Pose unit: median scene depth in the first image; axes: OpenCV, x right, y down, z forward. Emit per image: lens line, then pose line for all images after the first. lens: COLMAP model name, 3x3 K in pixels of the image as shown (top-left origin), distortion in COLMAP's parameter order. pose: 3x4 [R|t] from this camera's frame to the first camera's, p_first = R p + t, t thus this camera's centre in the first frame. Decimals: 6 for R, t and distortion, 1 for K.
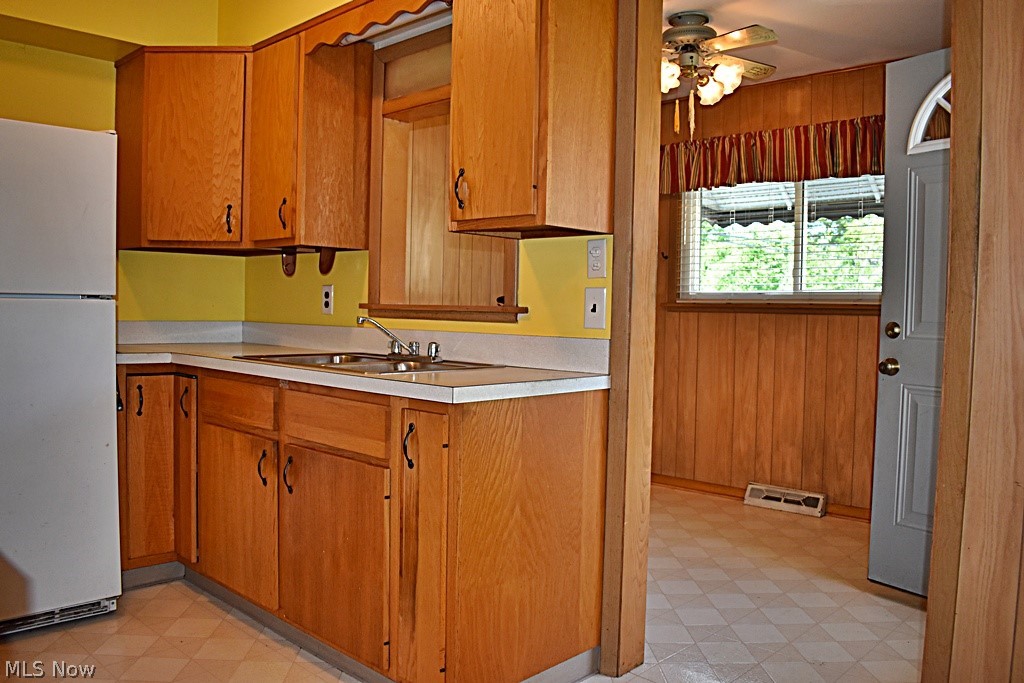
lens RADIAL K [[806.1, 0, 507.2], [0, 806.1, 344.9], [0, 0, 1]] dist [-0.097959, 0.016186]
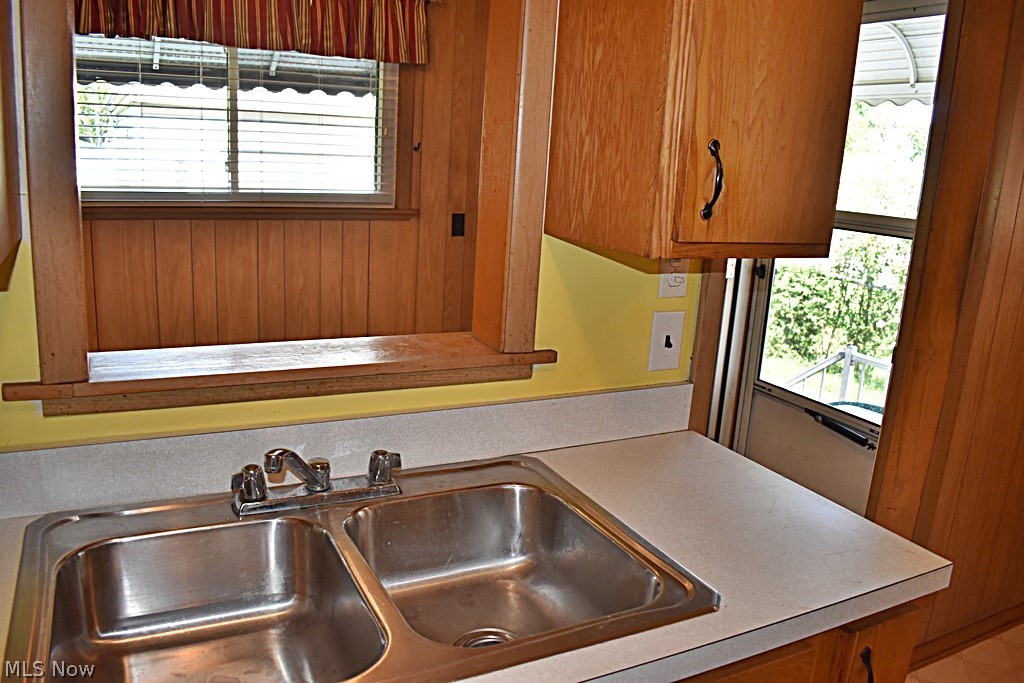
lens RADIAL K [[795.3, 0, 506.0], [0, 795.3, 344.1], [0, 0, 1]] dist [-0.099396, 0.018334]
pose [[0.334633, -0.223741, 0.915402, -0.420837], [-0.008659, 0.970634, 0.240406, -0.155377], [-0.942309, -0.088374, 0.322869, 0.696730]]
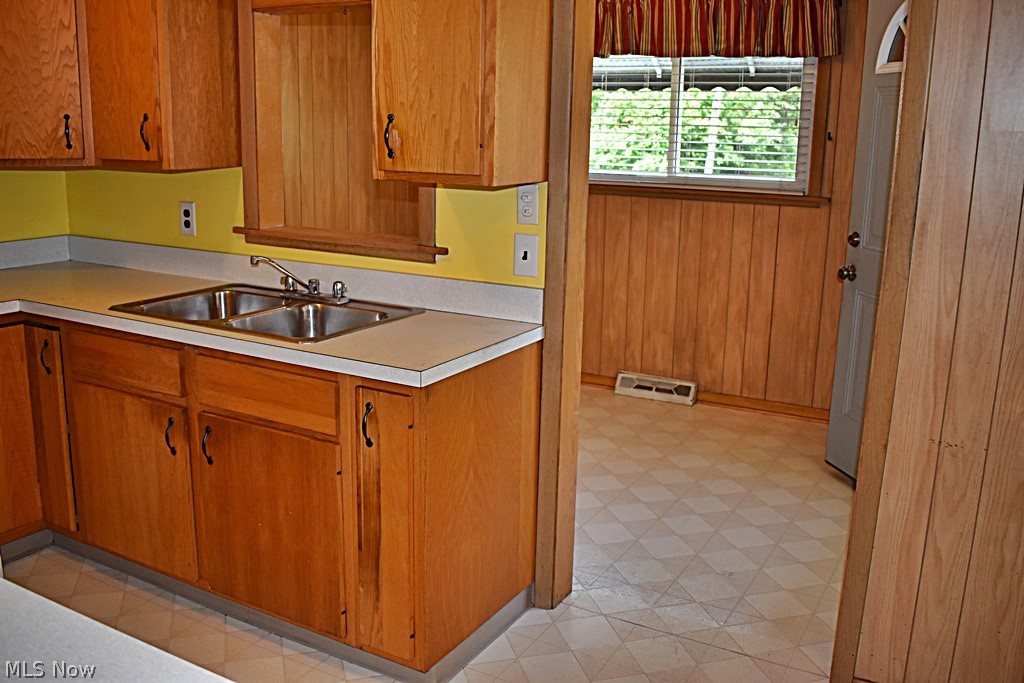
lens RADIAL K [[927.3, 0, 507.6], [0, 927.3, 343.5], [0, 0, 1]] dist [-0.084705, 0.006323]
pose [[0.970596, -0.056261, 0.234047, -0.137419], [0.010385, 0.981184, 0.192794, -0.119952], [-0.240490, -0.184695, 0.952918, -0.060323]]
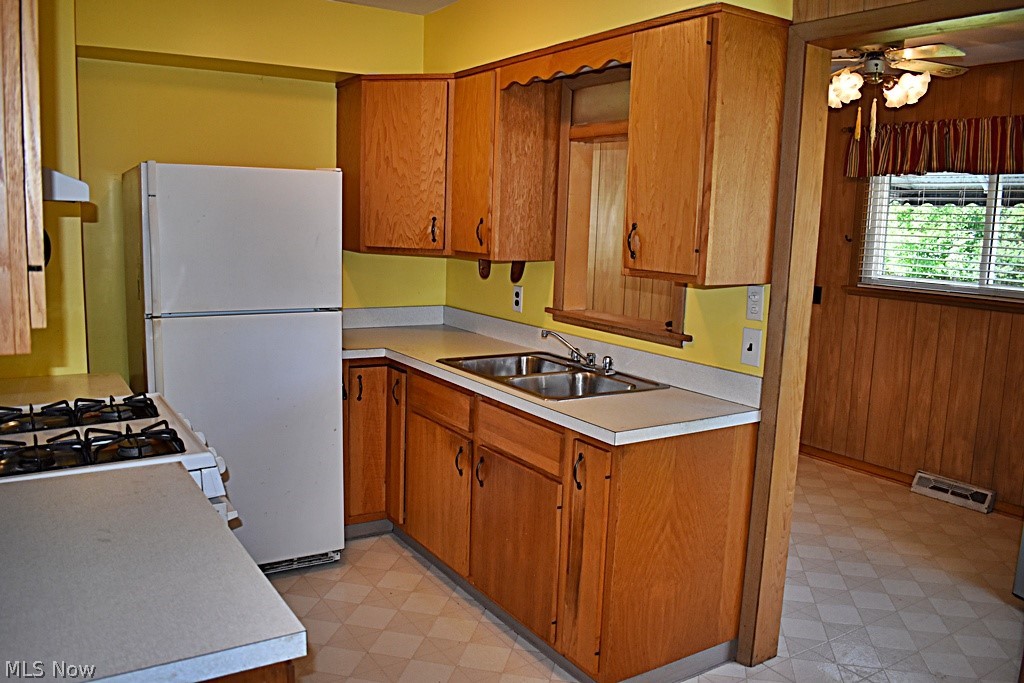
lens RADIAL K [[806.1, 0, 507.2], [0, 806.1, 344.9], [0, 0, 1]] dist [-0.097959, 0.016186]
pose [[0.971486, 0.047452, -0.232299, 0.028944], [-0.022827, 0.993936, 0.107568, -0.121781], [0.235994, -0.099198, 0.966678, -0.109110]]
